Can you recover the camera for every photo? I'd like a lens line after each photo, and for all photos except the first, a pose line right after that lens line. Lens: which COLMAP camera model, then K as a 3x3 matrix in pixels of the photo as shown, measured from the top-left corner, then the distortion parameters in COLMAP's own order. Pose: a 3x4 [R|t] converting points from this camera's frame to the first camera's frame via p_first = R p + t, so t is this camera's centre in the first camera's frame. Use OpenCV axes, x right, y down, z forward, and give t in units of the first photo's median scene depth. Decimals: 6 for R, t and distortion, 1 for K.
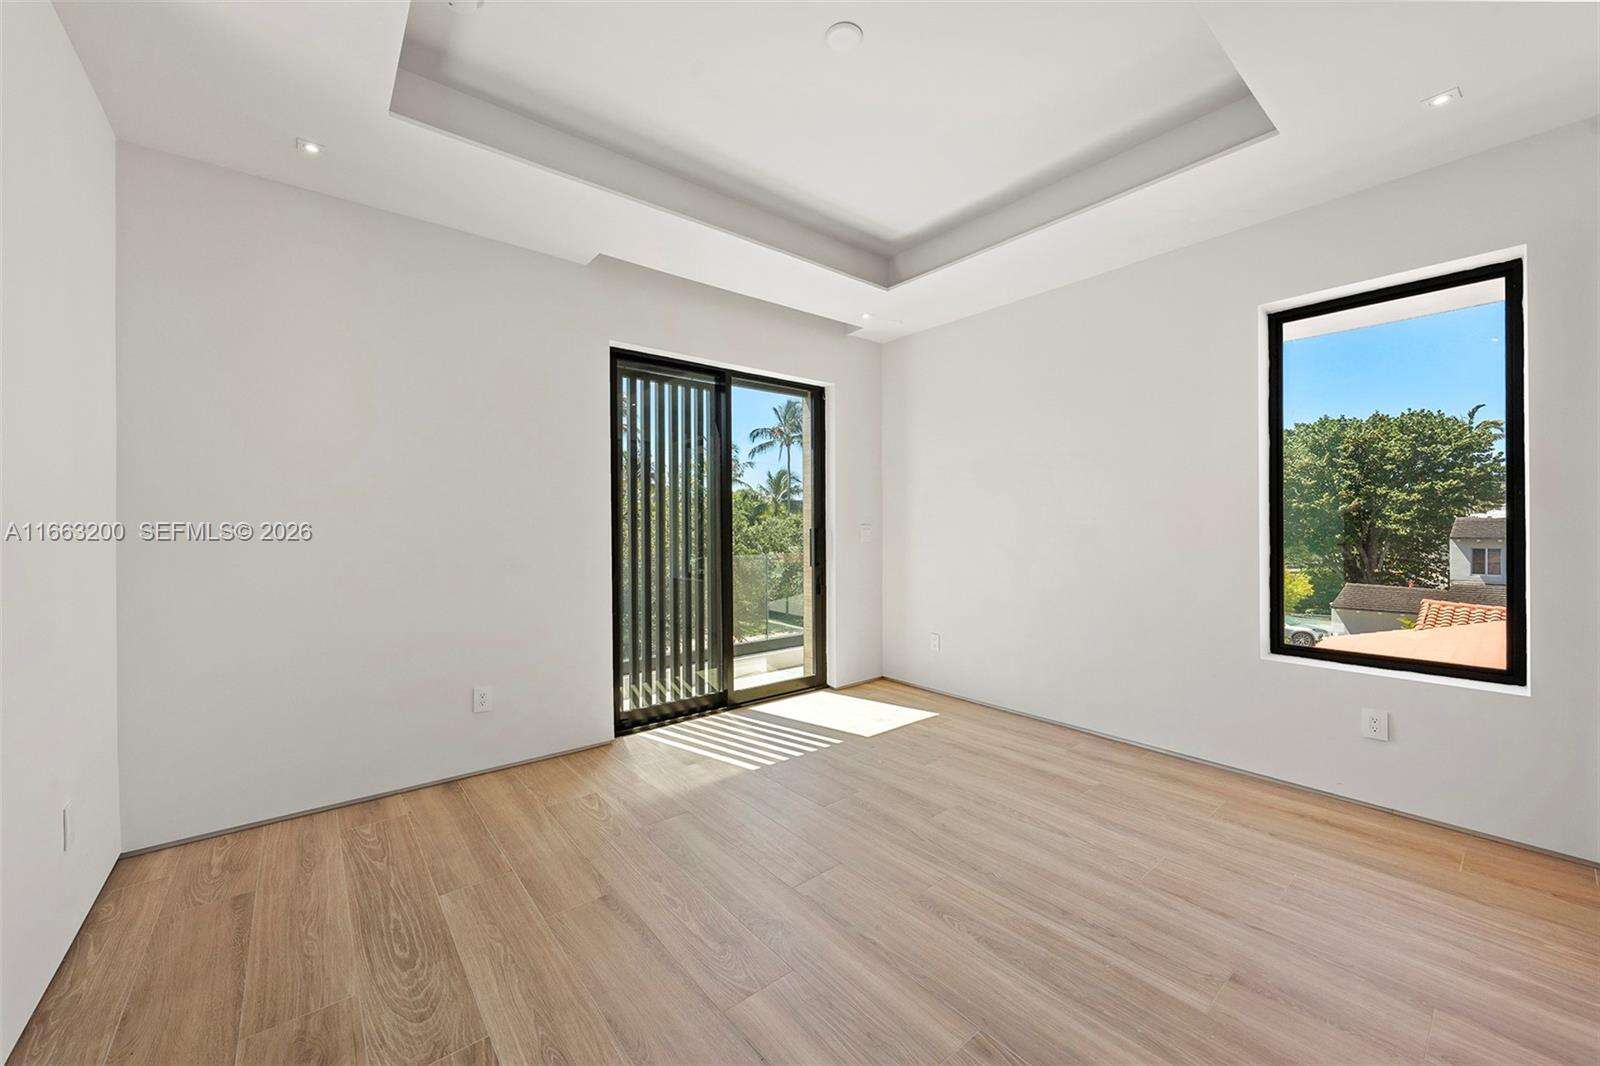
lens RADIAL K [[604.1, 0, 797.2], [0, 604.1, 526.5], [0, 0, 1]] dist [-0.002906, 0.000018]
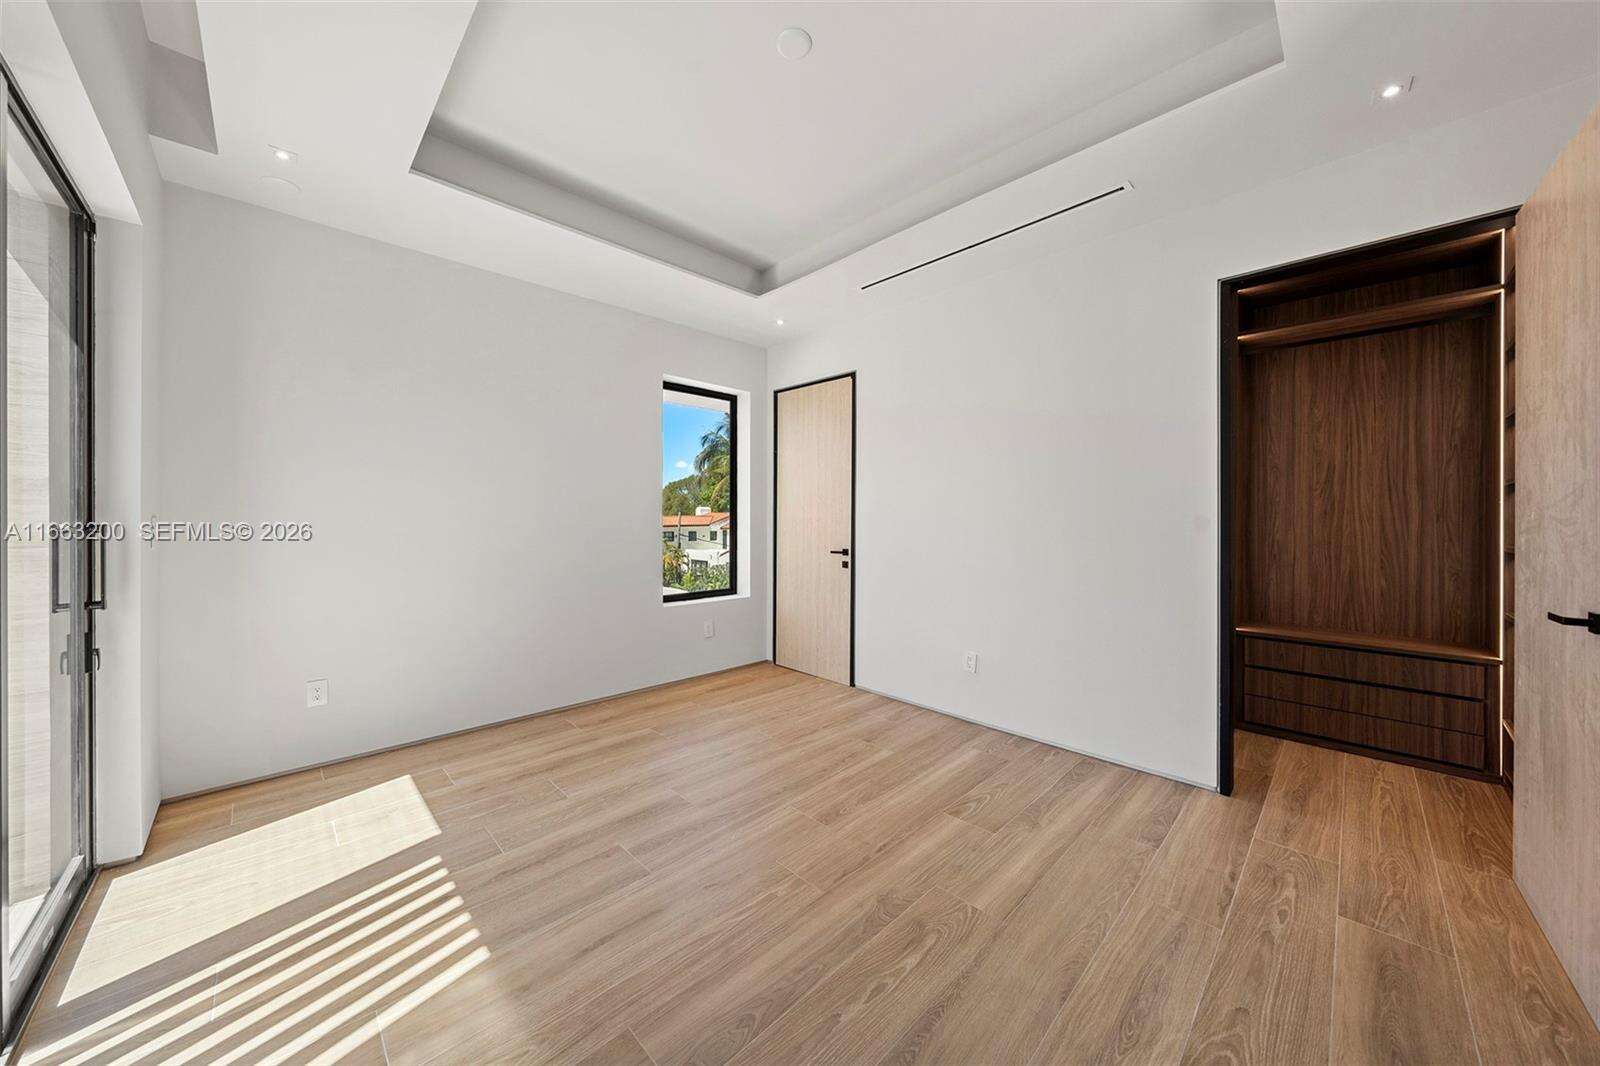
lens RADIAL K [[540.9, 0, 790.0], [0, 540.9, 518.9], [0, 0, 1]] dist [0.000302, -0.000393]
pose [[-0.067518, 0.001107, 0.997717, -0.609481], [0.001673, 0.999998, -0.000996, -0.000870], [-0.997717, 0.001602, -0.067519, 0.774031]]
